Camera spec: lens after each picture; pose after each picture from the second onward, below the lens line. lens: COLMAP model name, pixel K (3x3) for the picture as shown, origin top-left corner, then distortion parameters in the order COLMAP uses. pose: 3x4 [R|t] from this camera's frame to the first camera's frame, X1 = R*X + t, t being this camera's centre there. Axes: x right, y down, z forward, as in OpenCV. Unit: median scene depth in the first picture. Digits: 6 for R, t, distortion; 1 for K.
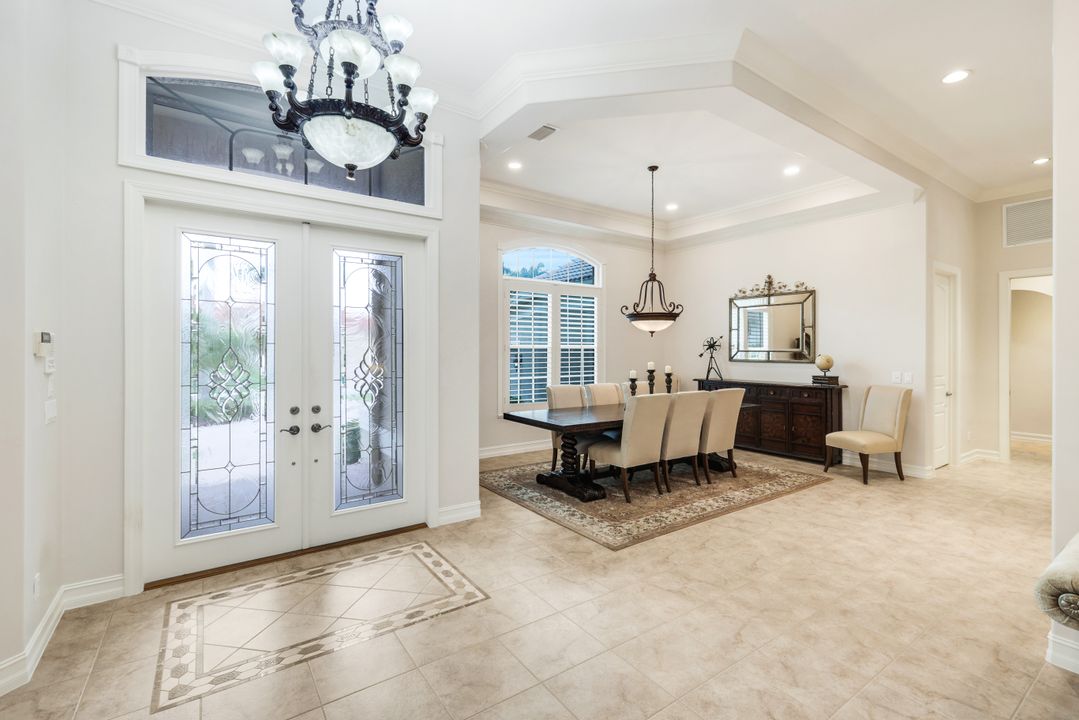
lens RADIAL K [[480.6, 0, 536.5], [0, 480.6, 346.8], [0, 0, 1]] dist [0.002499, -0.000082]
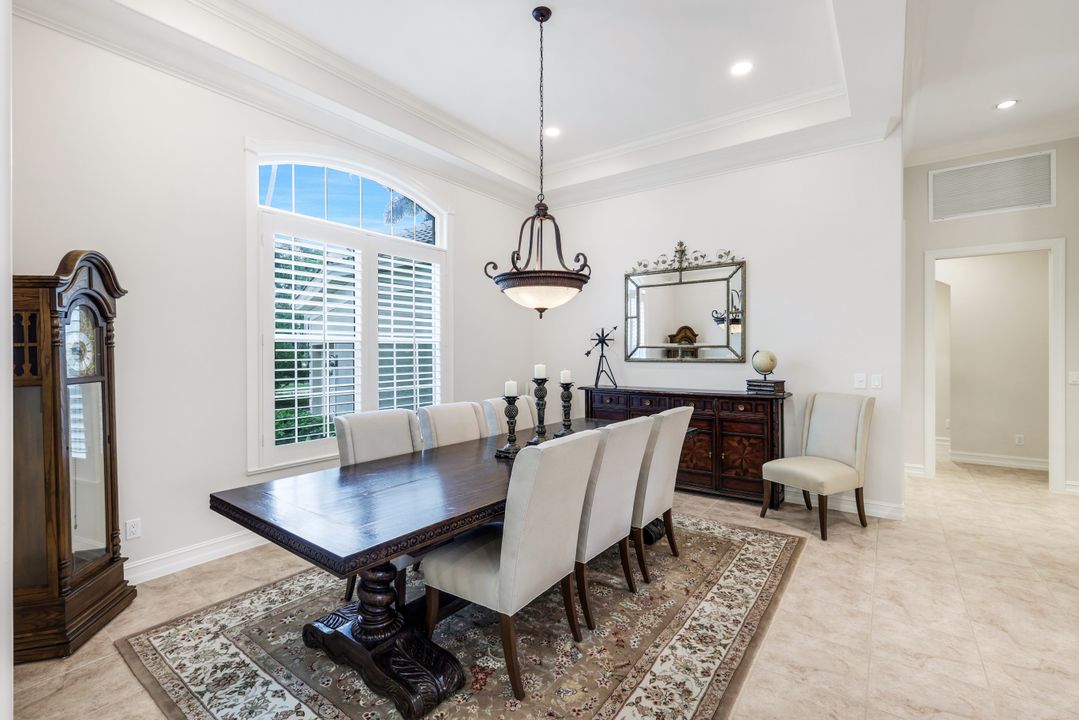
lens RADIAL K [[480.6, 0, 536.2], [0, 480.6, 352.9], [0, 0, 1]] dist [0.002499, -0.000082]
pose [[0.946733, -0.005081, 0.321979, 0.055751], [0.002334, 0.999958, 0.008916, 0.013897], [-0.322011, -0.007690, 0.946705, 0.472540]]
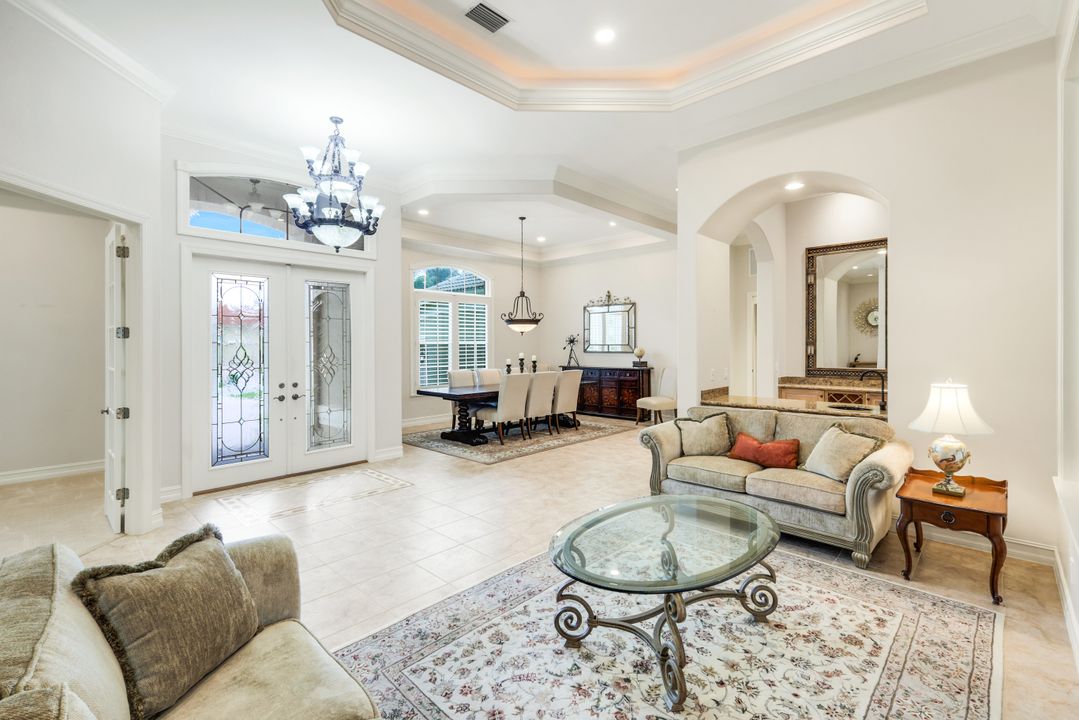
lens RADIAL K [[480.6, 0, 537.3], [0, 480.6, 342.3], [0, 0, 1]] dist [0.002499, -0.000082]
pose [[0.979987, -0.006363, 0.198958, -0.001496], [0.006041, 0.999979, 0.002225, -0.003406], [-0.198968, -0.000978, 0.980006, -0.412182]]
